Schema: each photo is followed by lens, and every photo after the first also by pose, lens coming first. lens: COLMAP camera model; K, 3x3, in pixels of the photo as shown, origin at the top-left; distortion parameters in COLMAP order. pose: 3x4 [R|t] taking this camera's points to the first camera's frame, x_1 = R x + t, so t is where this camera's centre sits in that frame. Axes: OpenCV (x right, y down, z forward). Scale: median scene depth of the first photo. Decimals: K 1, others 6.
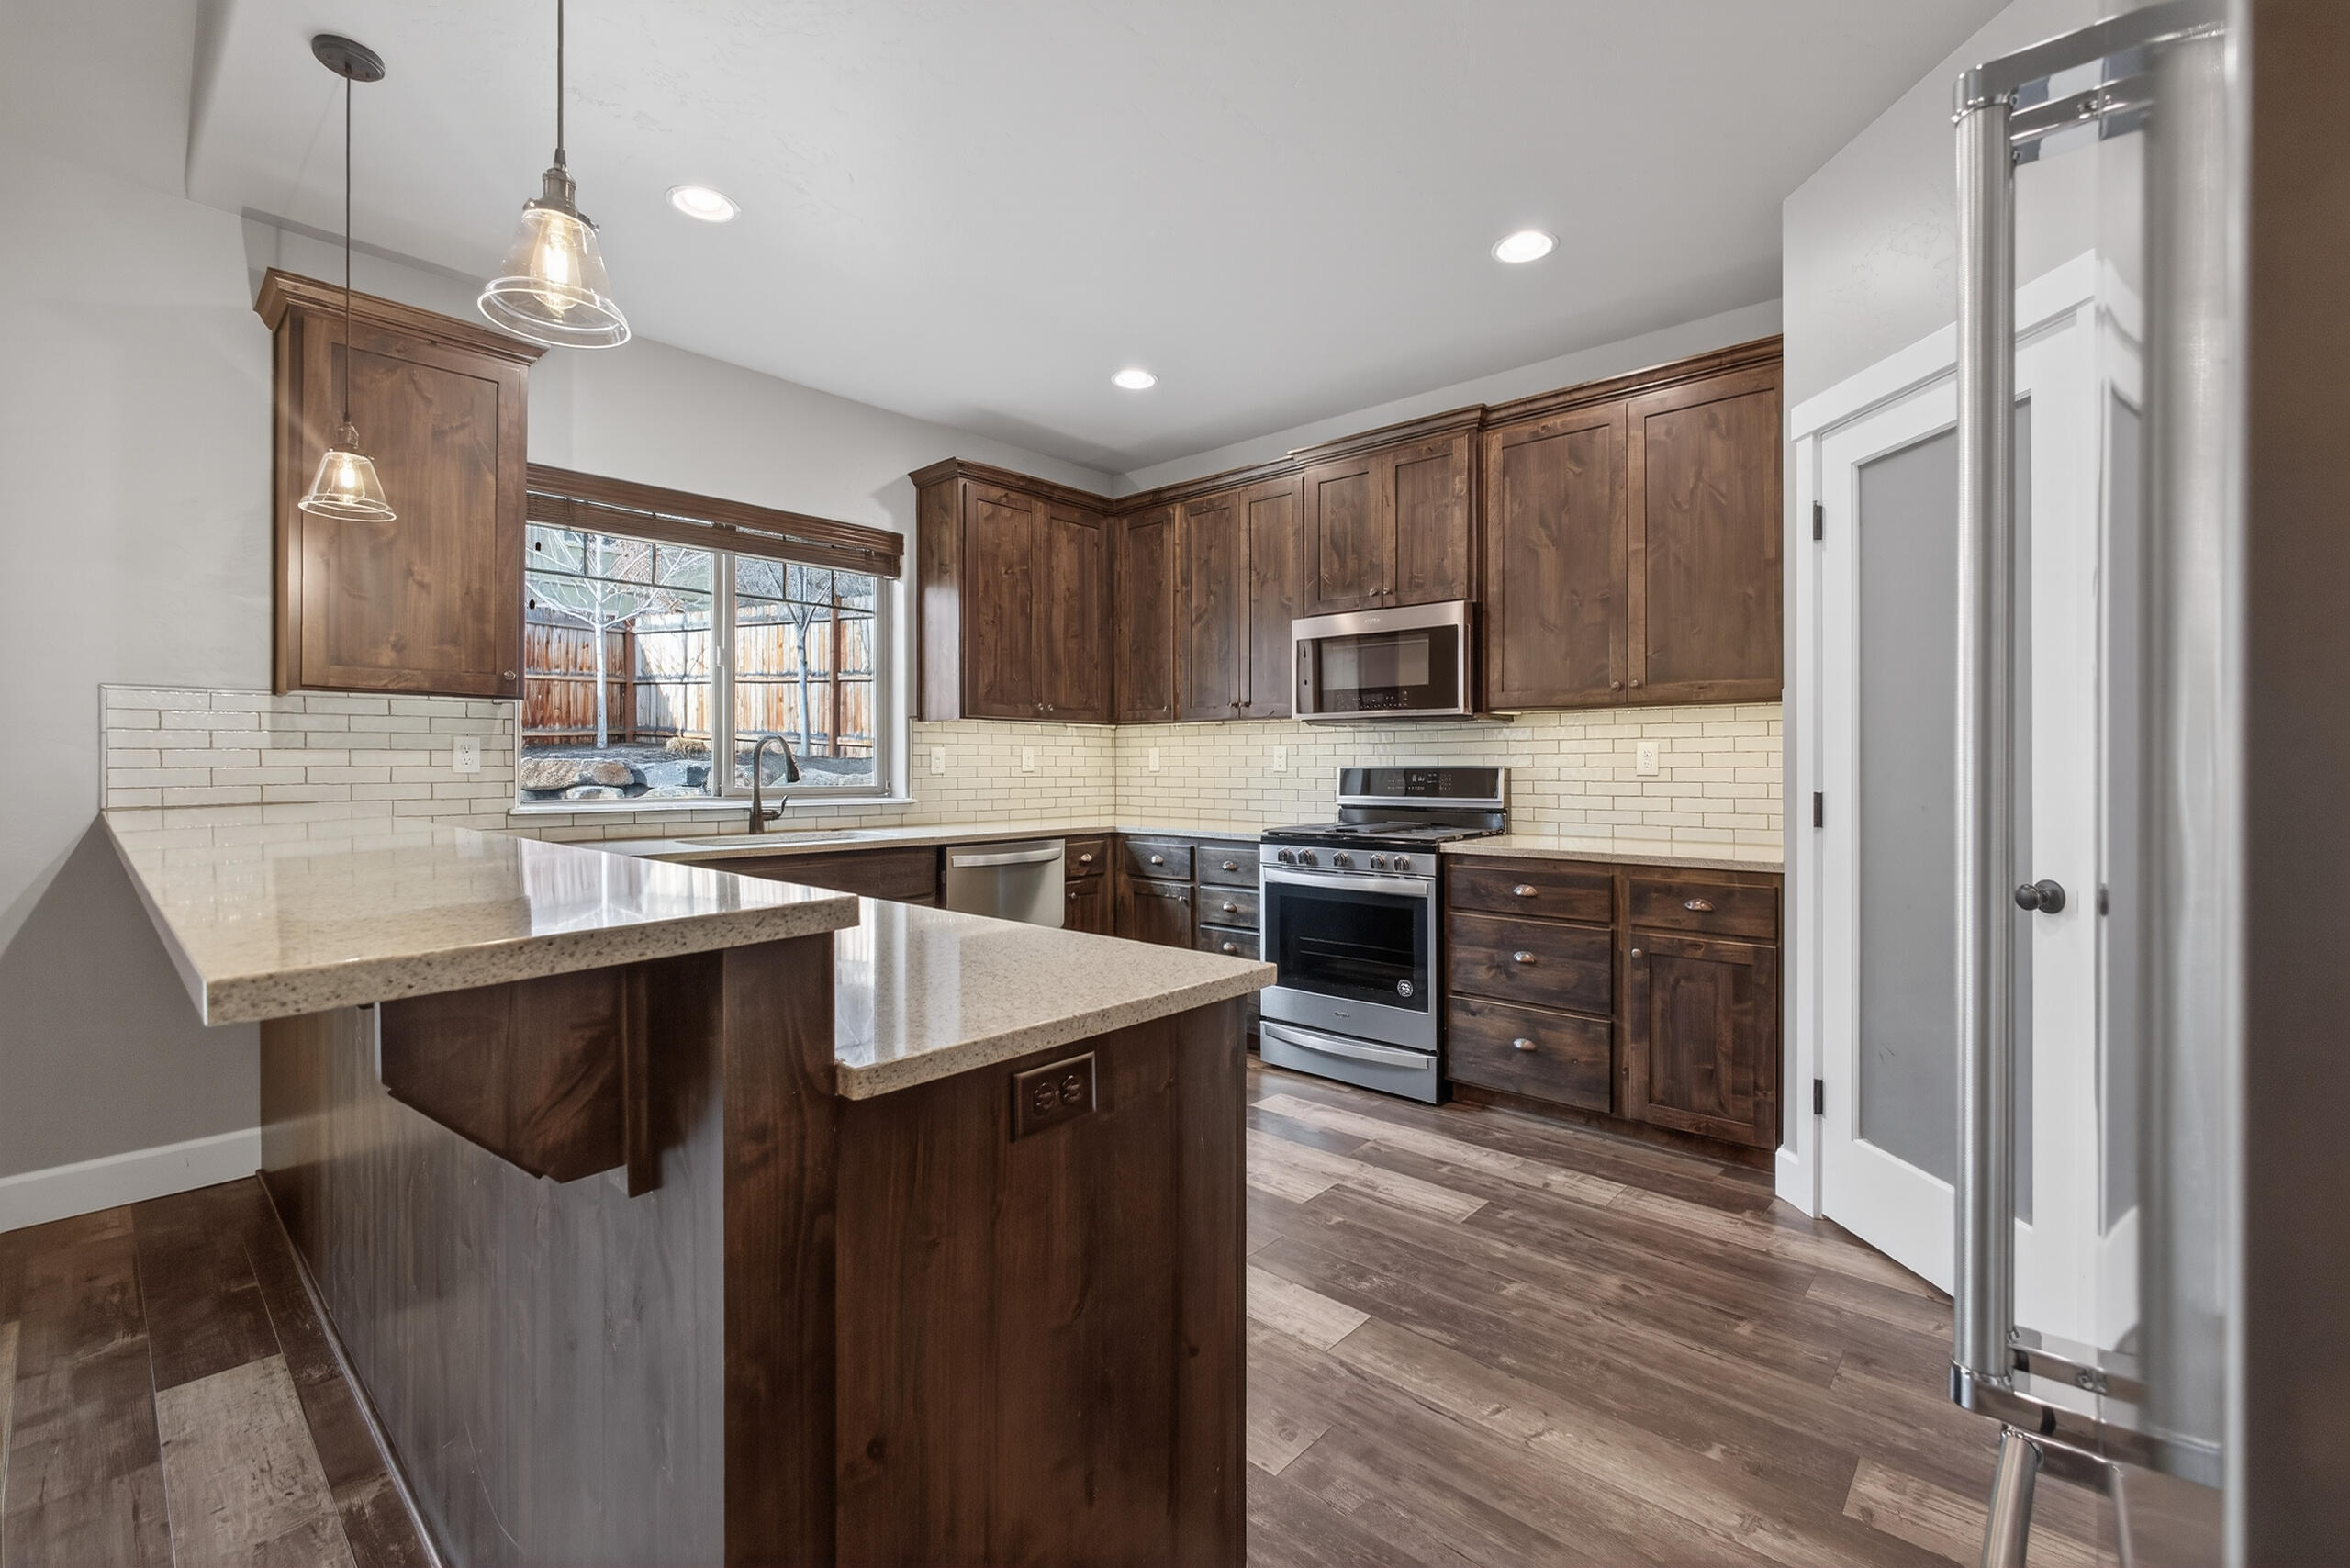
lens RADIAL K [[996.3, 0, 1178.9], [0, 996.3, 764.6], [0, 0, 1]] dist [-0.011560, 0.004987]
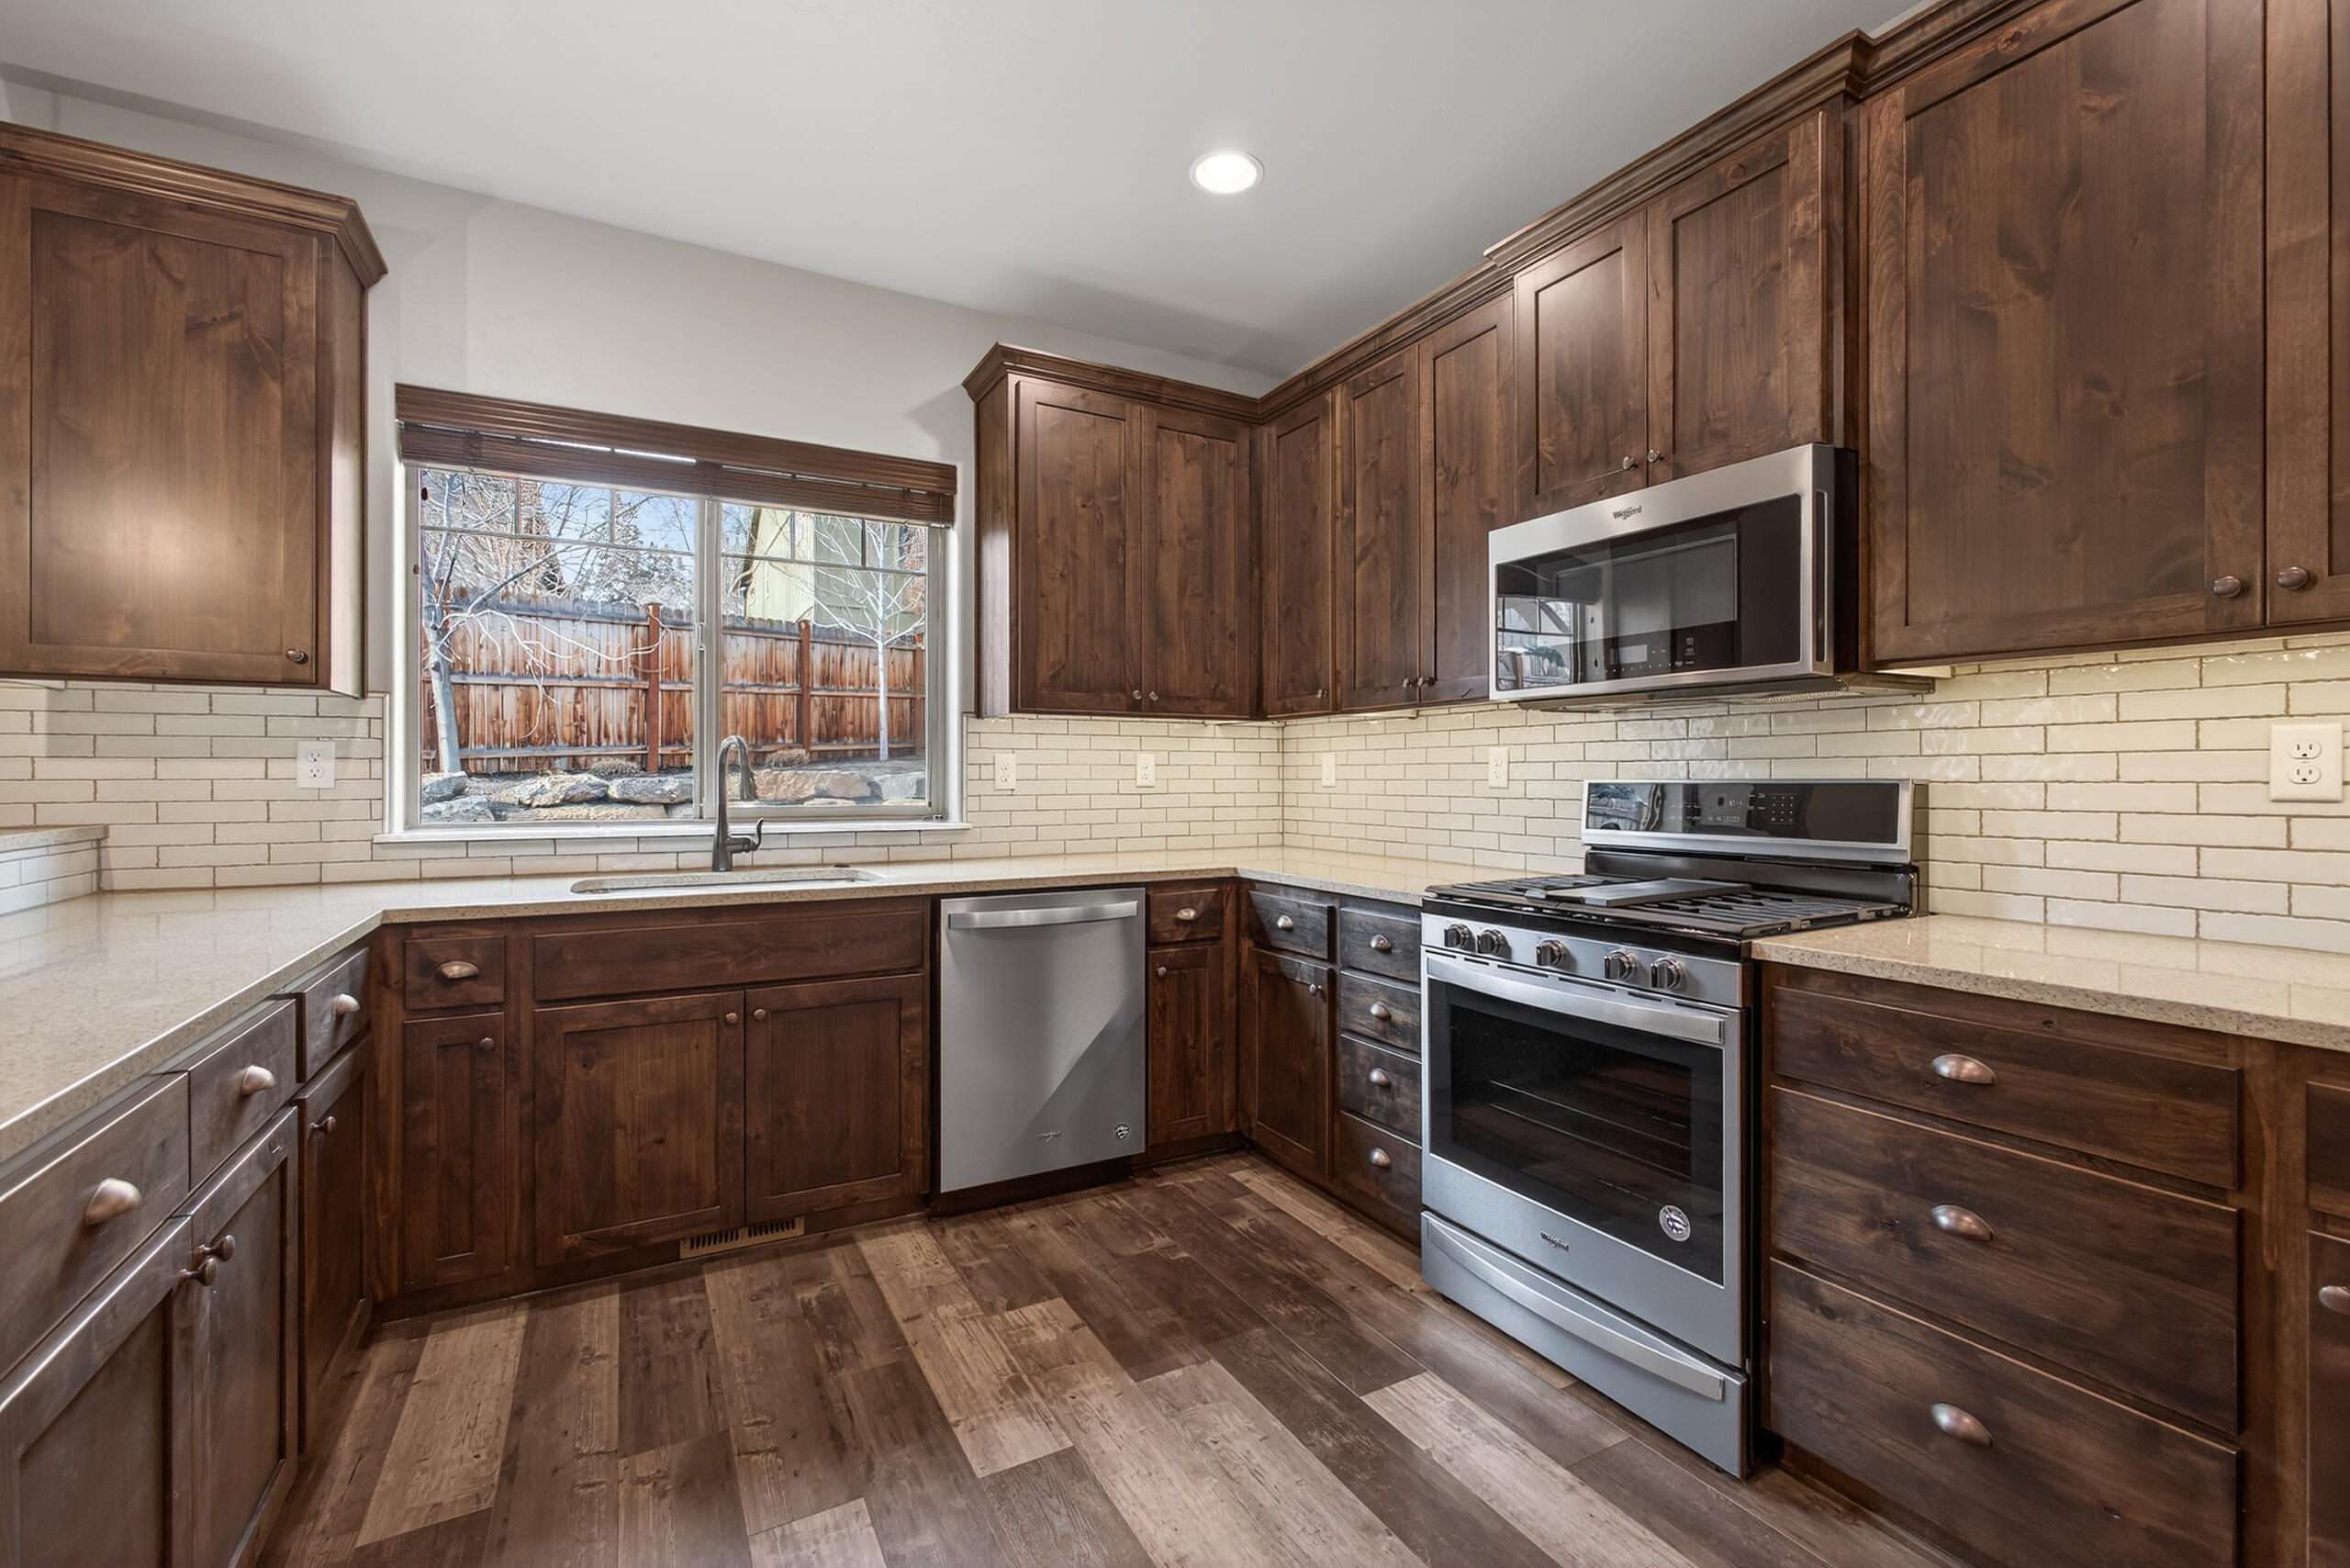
lens RADIAL K [[996.3, 0, 1180.9], [0, 996.3, 777.8], [0, 0, 1]] dist [-0.011560, 0.004987]
pose [[0.946350, -0.000047, -0.323144, 0.140726], [0.000320, 1.000000, 0.000793, 0.000112], [0.323144, -0.000854, 0.946349, 0.410570]]
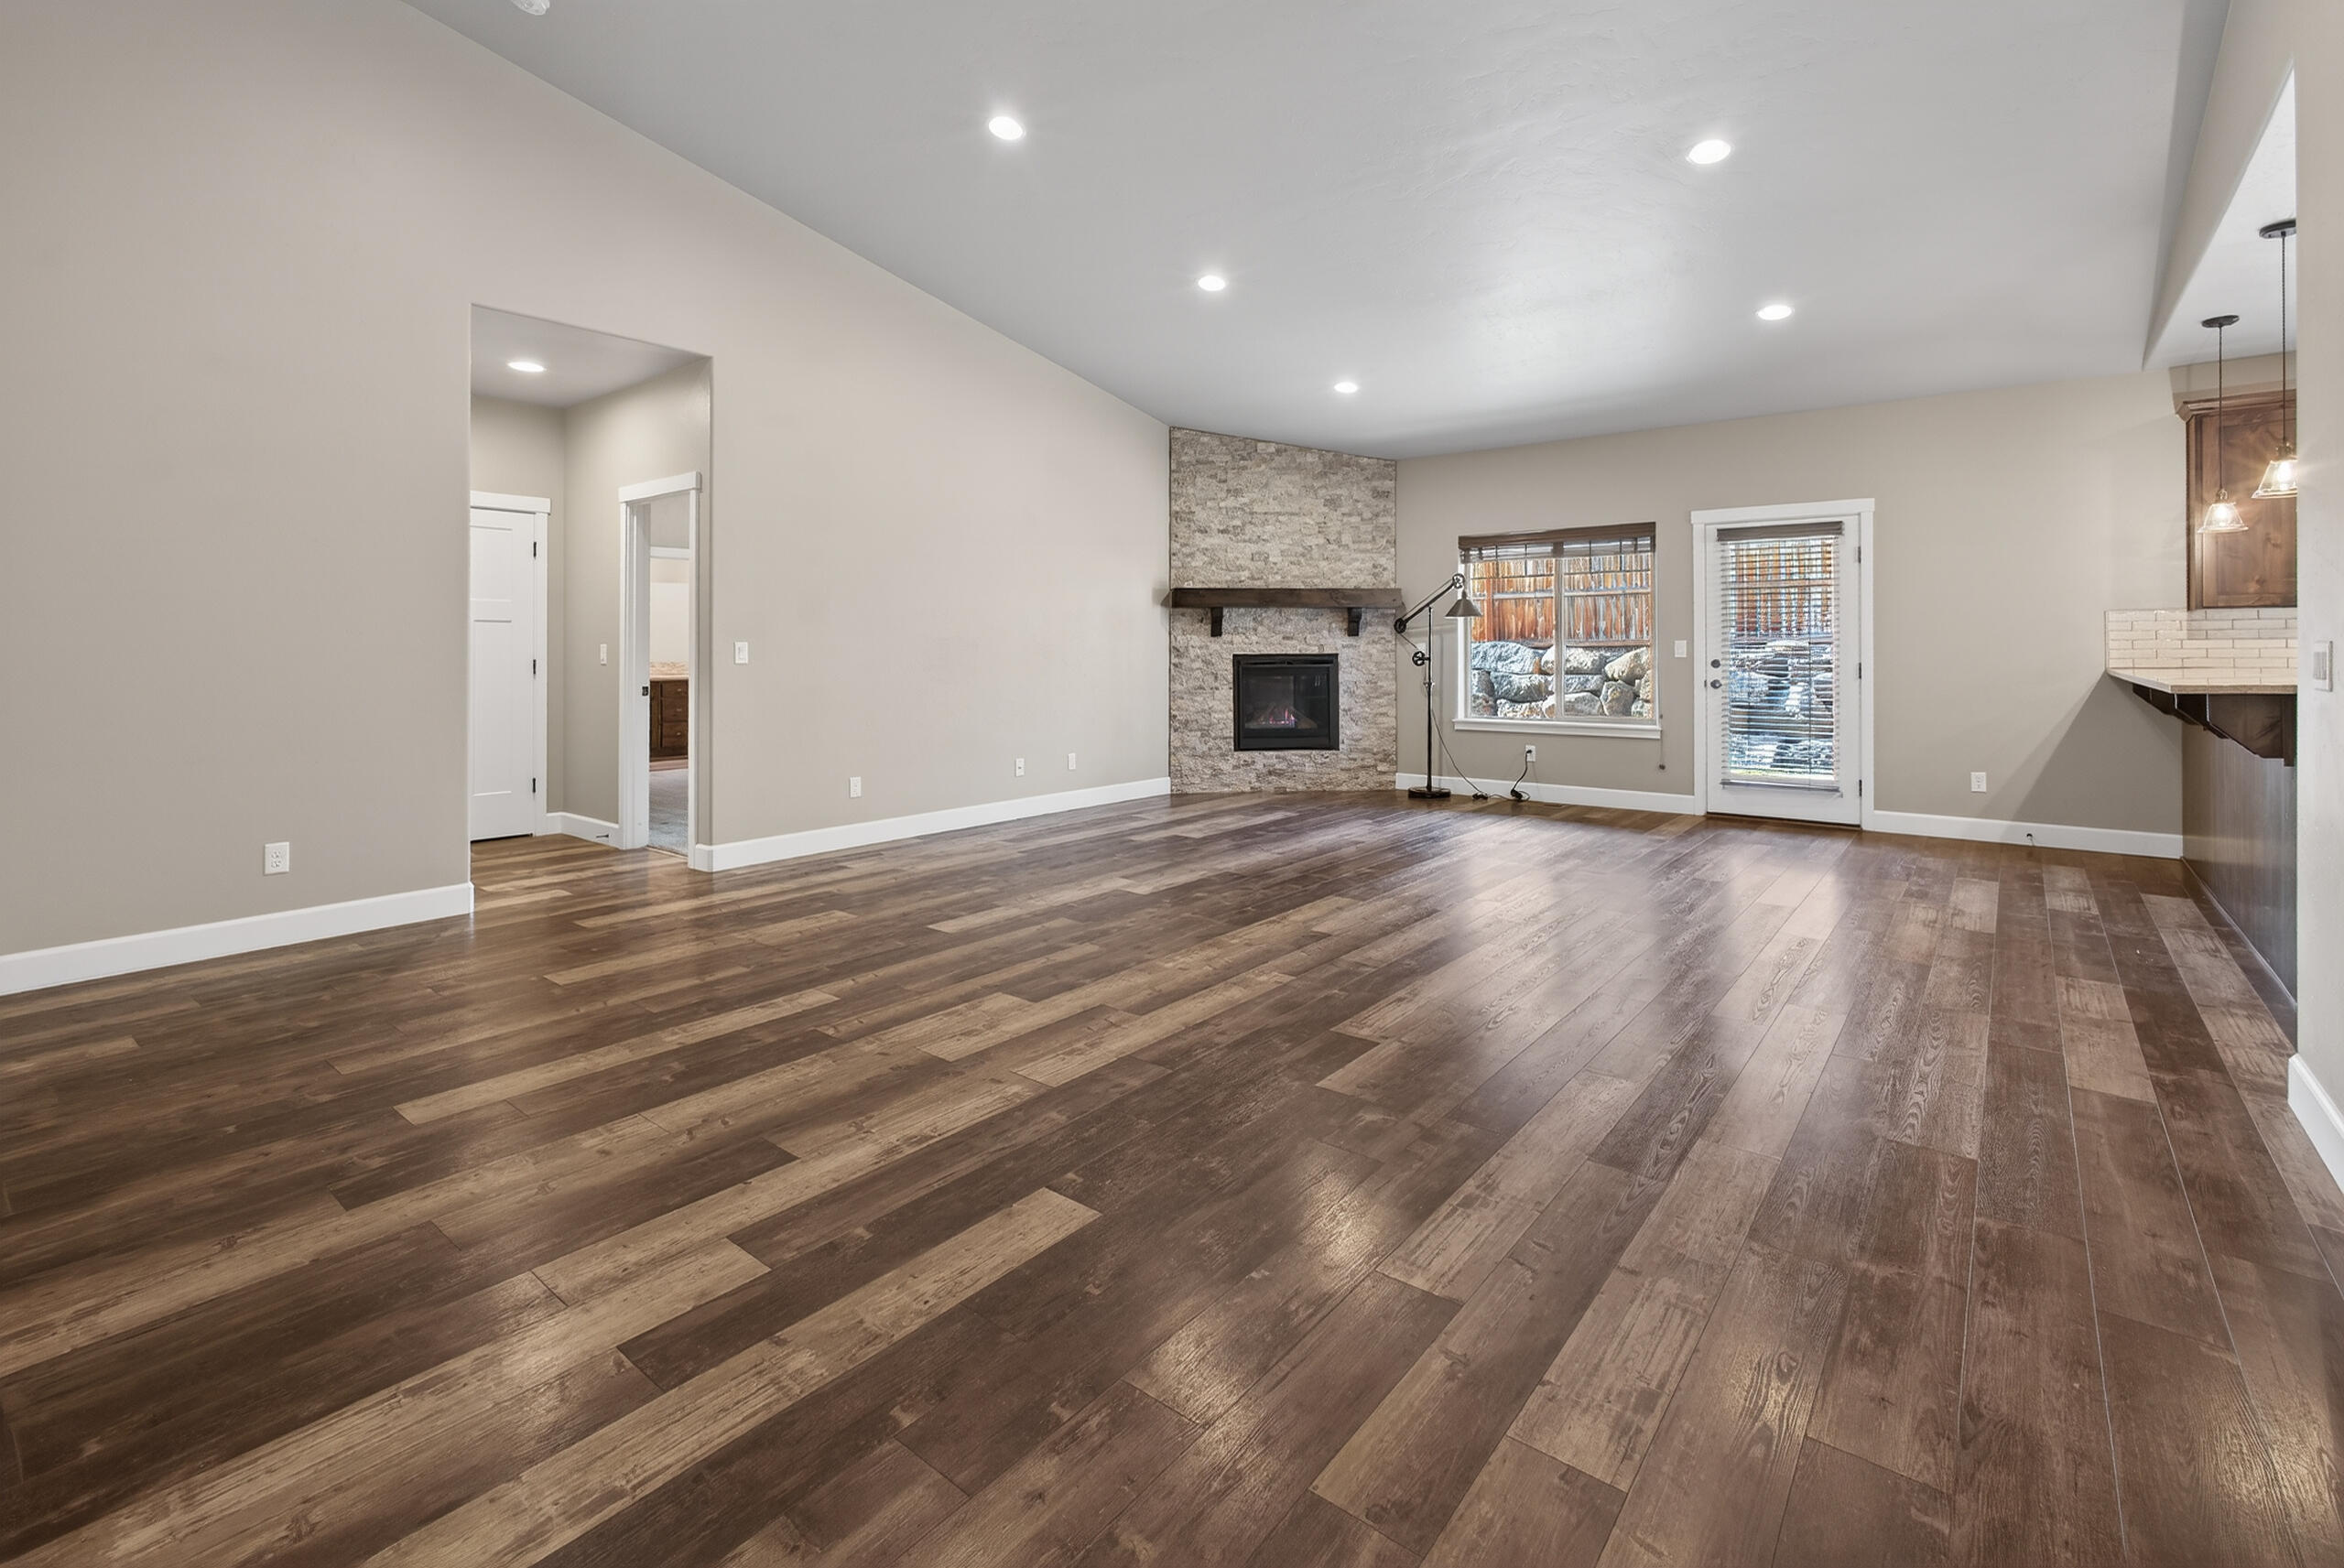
lens RADIAL K [[1035.0, 0, 1185.6], [0, 1035.0, 644.6], [0, 0, 1]] dist [-0.002266, 0.000869]
pose [[0.060387, -0.002035, -0.998173, 0.724500], [0.004100, 0.999990, -0.001791, -0.007555], [0.998167, -0.003984, 0.060395, -0.794266]]
